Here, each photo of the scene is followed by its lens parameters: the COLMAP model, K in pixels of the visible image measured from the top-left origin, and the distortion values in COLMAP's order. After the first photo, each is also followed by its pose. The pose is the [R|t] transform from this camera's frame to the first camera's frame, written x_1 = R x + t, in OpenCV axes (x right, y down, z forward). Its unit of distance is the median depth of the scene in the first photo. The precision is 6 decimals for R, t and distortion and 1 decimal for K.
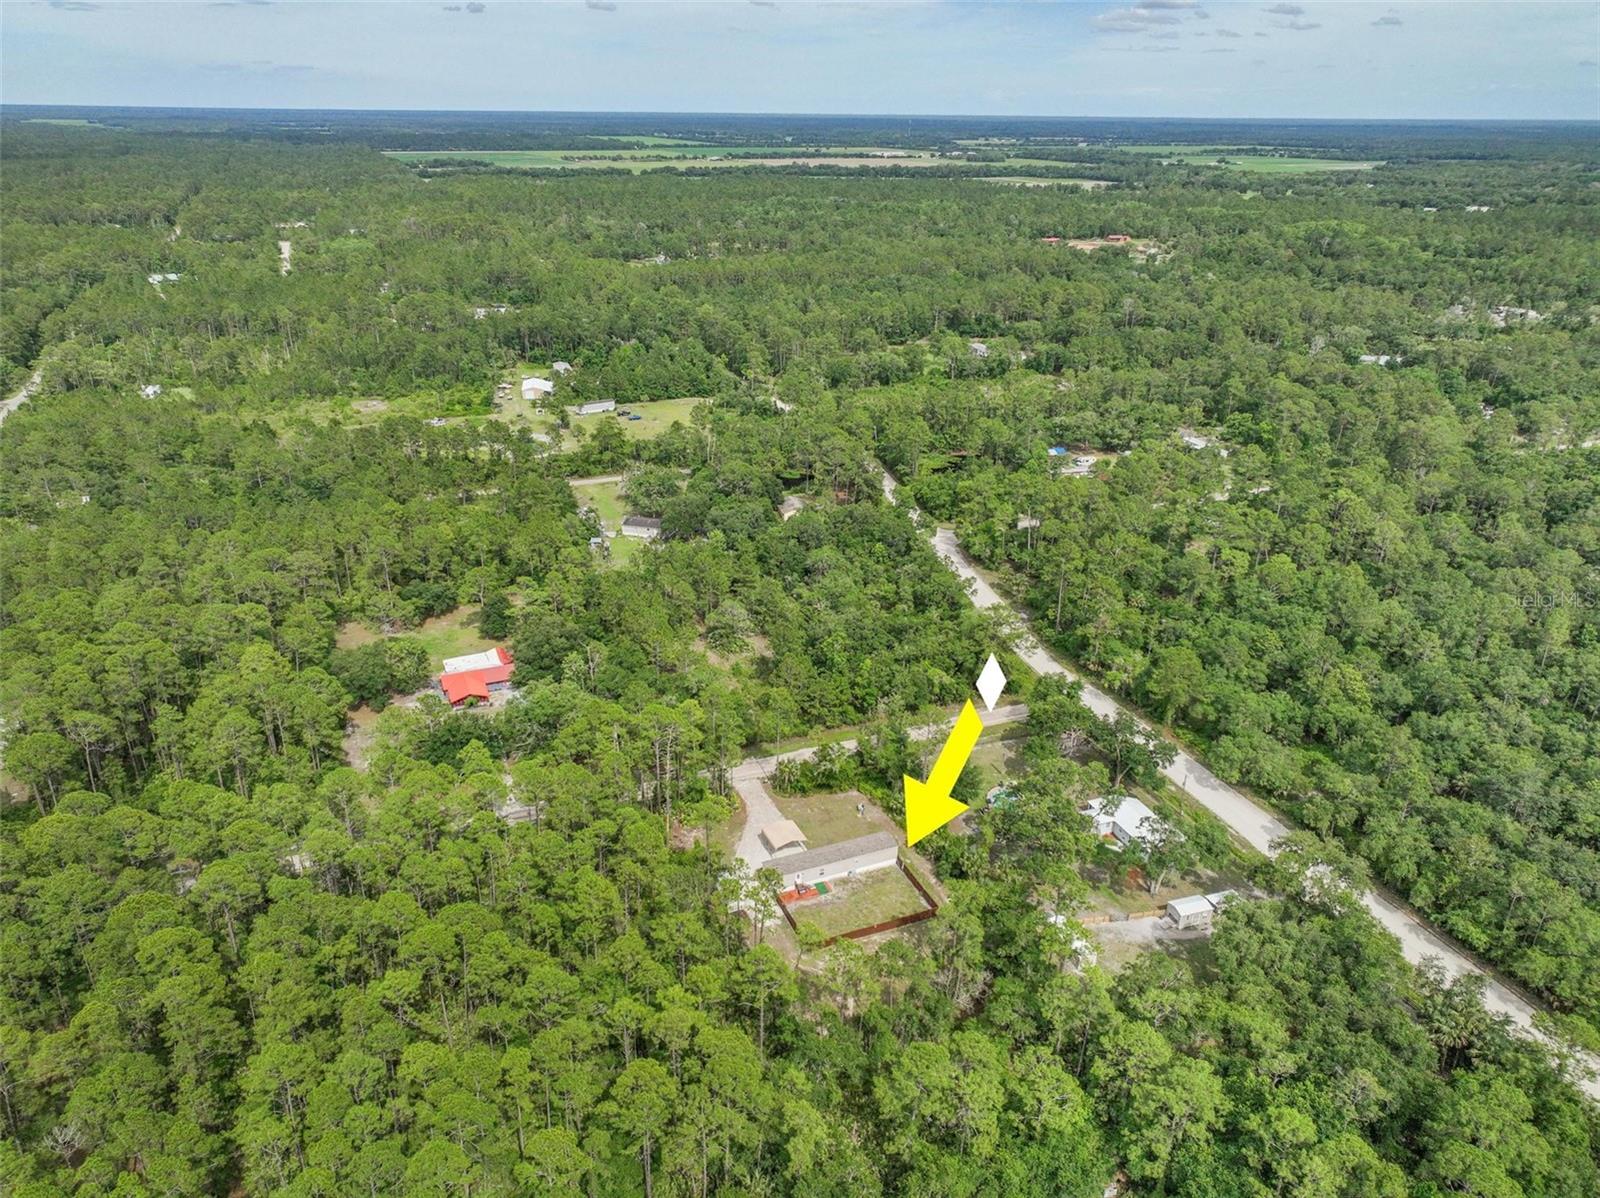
lens RADIAL K [[1124.8, 0, 799.9], [0, 1124.8, 598.9], [0, 0, 1]] dist [0.001070, 0.017597]
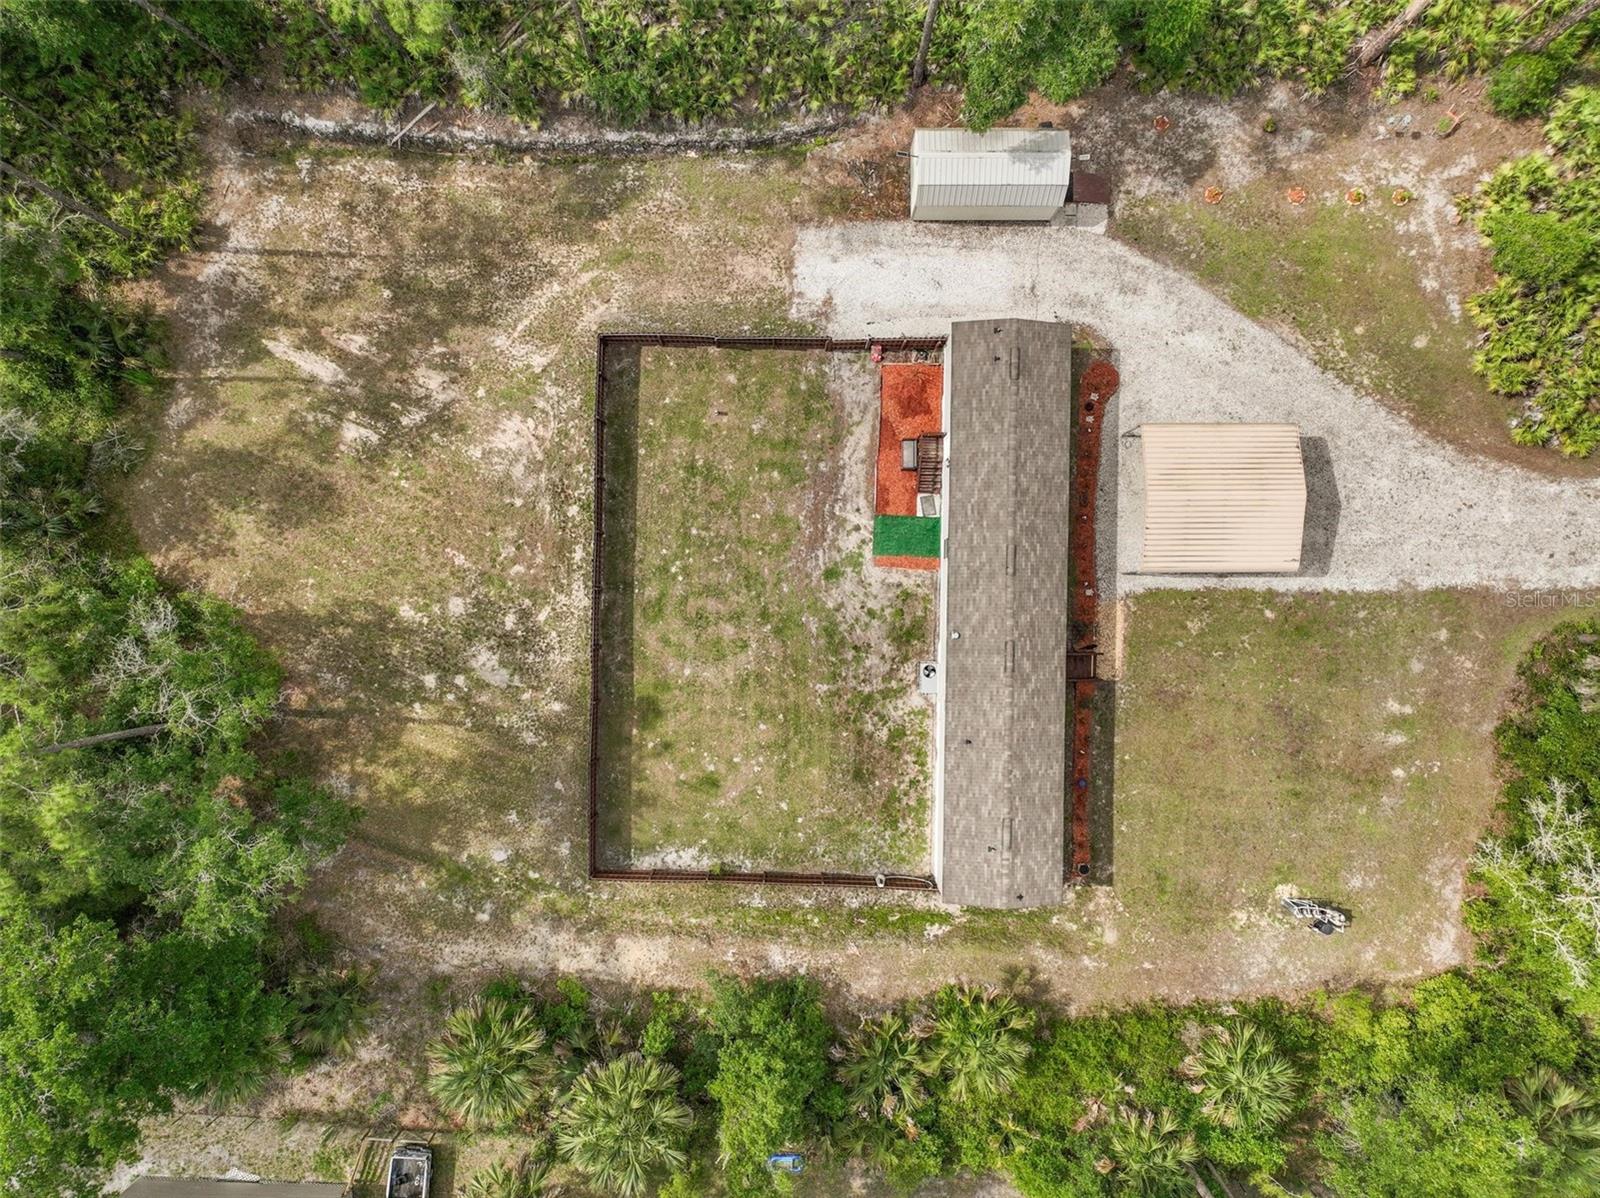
lens RADIAL K [[1124.8, 0, 800.8], [0, 1124.8, 601.1], [0, 0, 1]] dist [0.001070, 0.017597]
pose [[-0.409423, 0.912168, -0.017937, 0.018900], [-0.377035, -0.151262, 0.913764, 0.010779], [0.830793, 0.380879, 0.405849, 0.348687]]
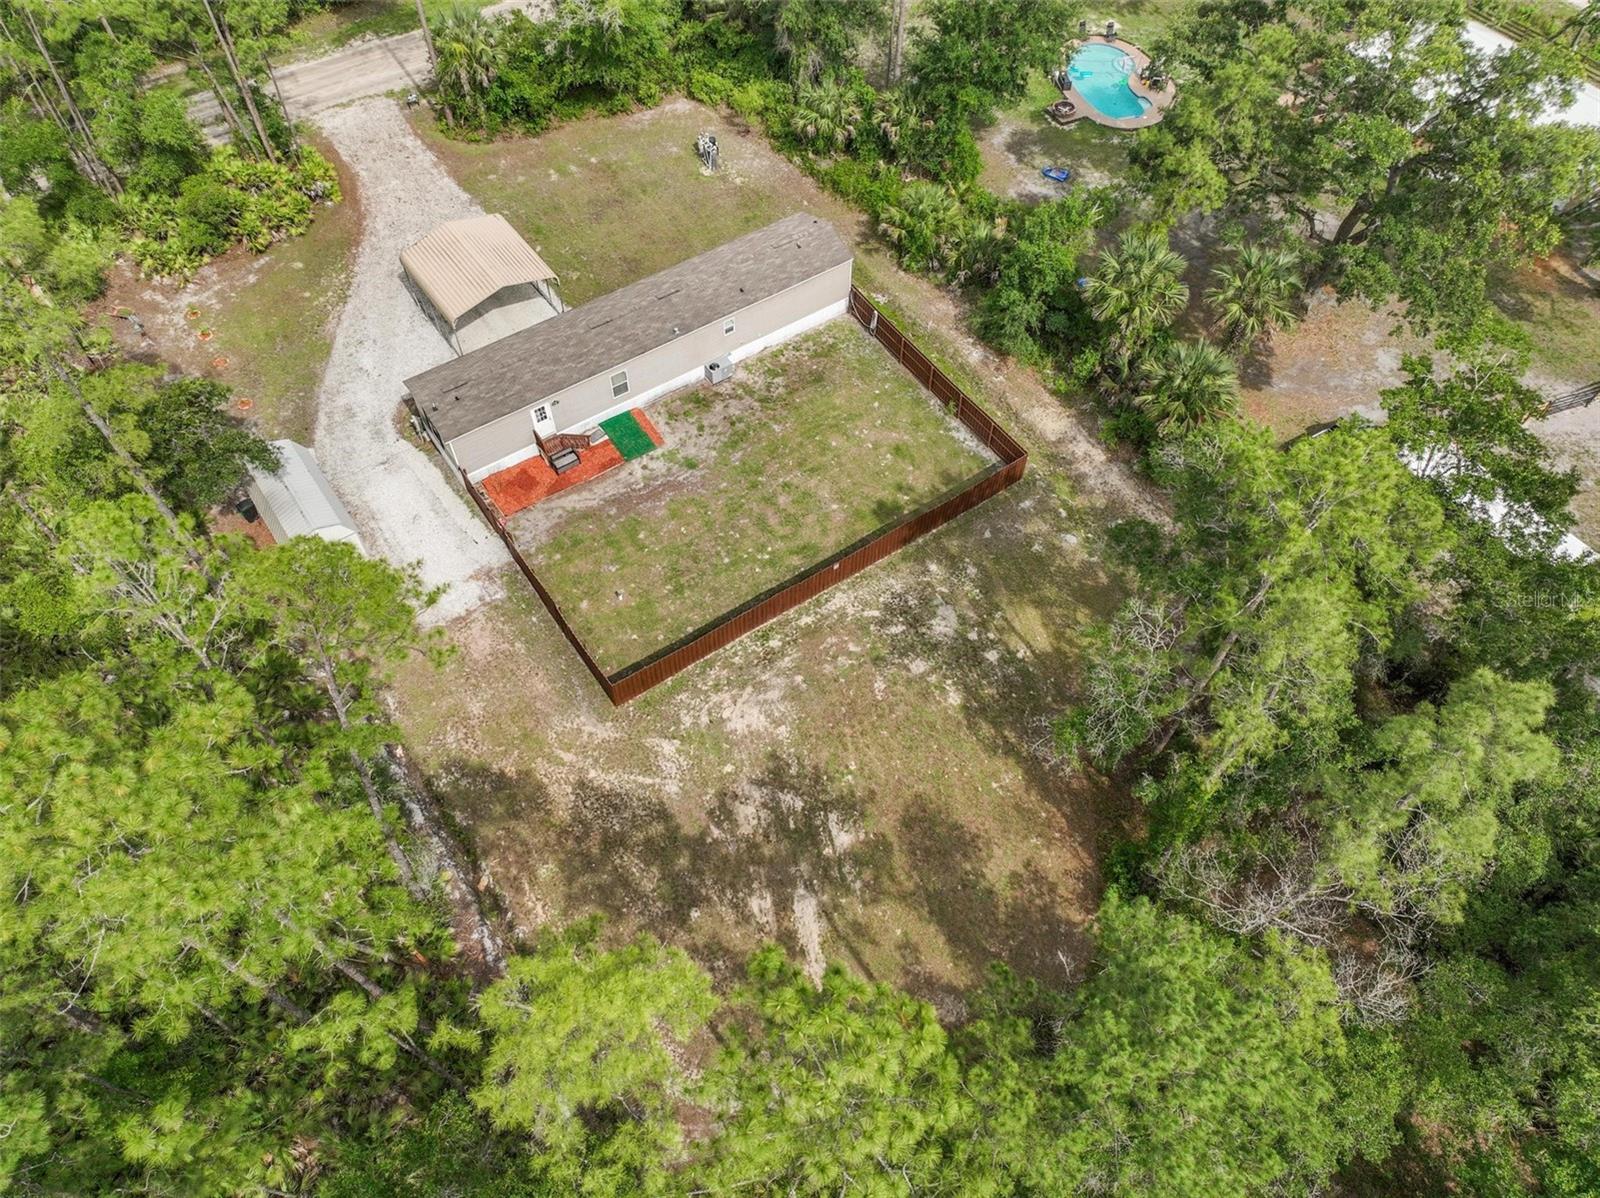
lens RADIAL K [[1124.8, 0, 800.2], [0, 1124.8, 602.0], [0, 0, 1]] dist [0.001070, 0.017597]
pose [[0.979467, -0.167836, 0.111691, 0.009303], [0.084473, 0.844699, 0.528534, 0.055101], [-0.183052, -0.508247, 0.841532, 0.283260]]
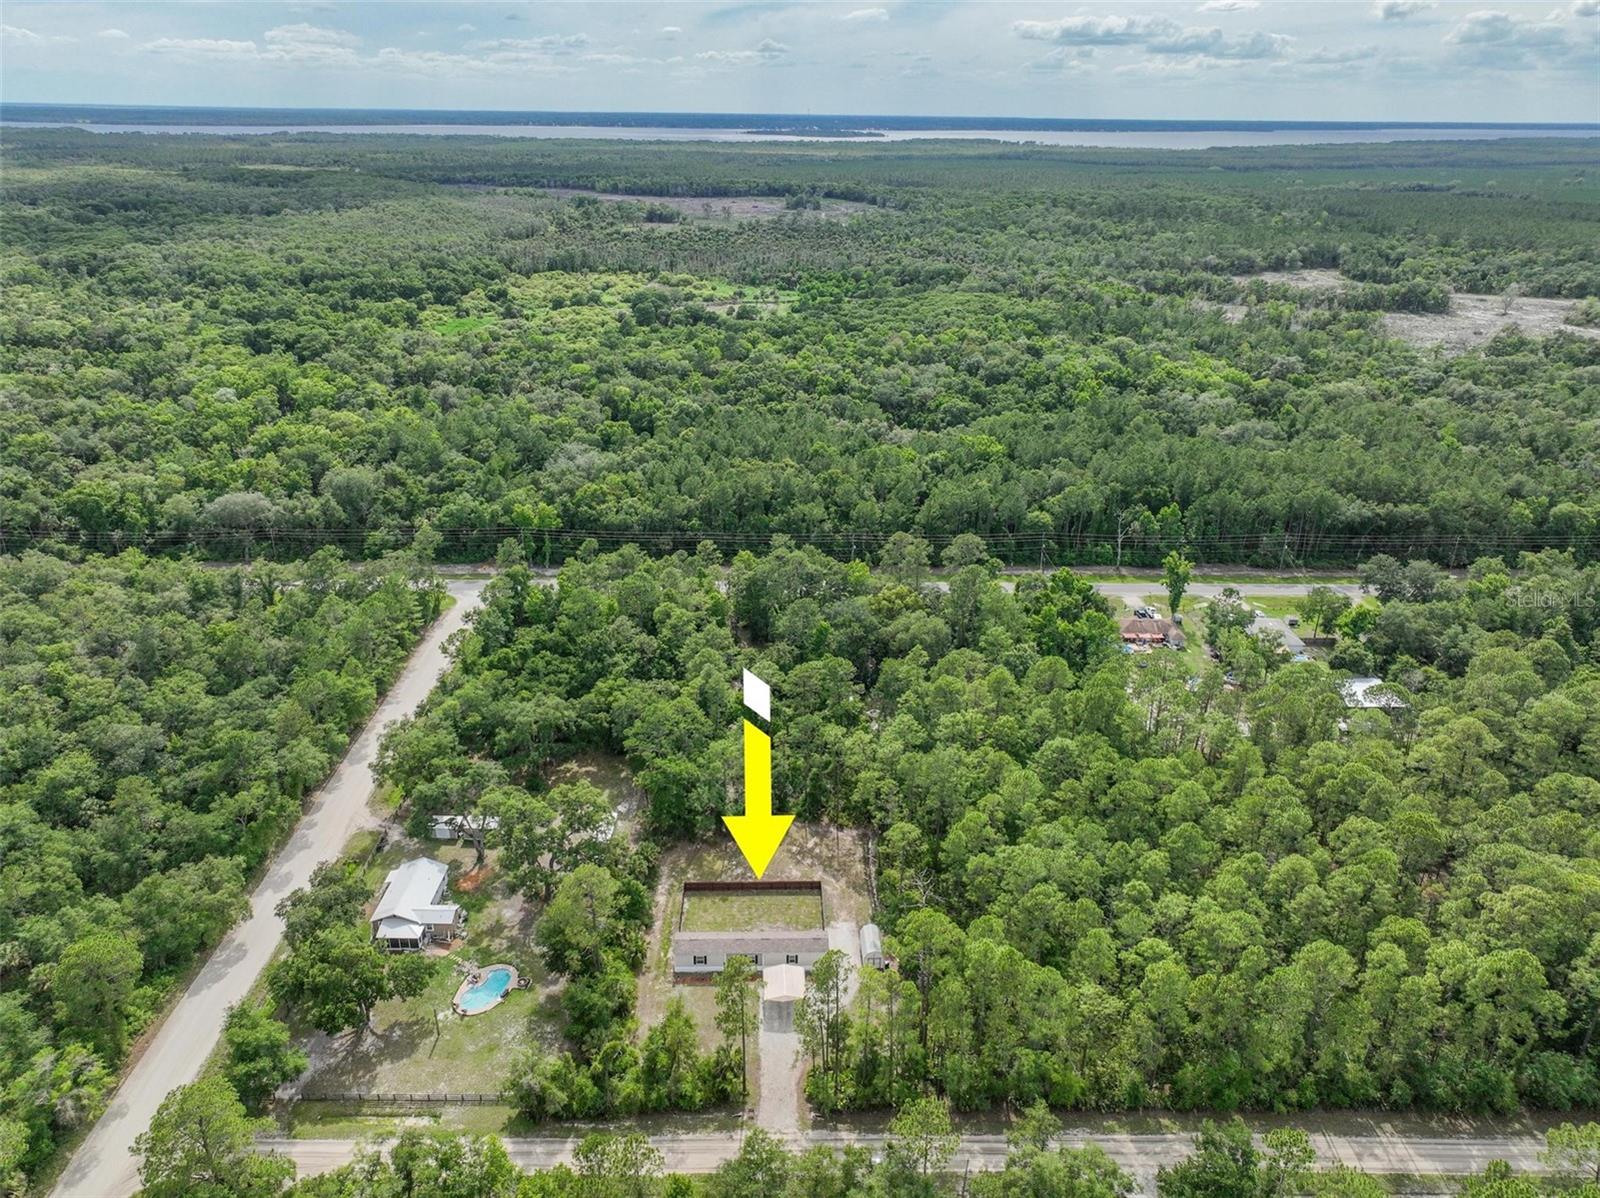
lens RADIAL K [[1124.8, 0, 794.6], [0, 1124.8, 590.7], [0, 0, 1]] dist [0.001070, 0.017597]
pose [[-0.928305, -0.161031, 0.335140, -0.104536], [0.133911, 0.696071, 0.705375, -0.239494], [-0.346868, 0.699682, -0.624602, 0.543896]]
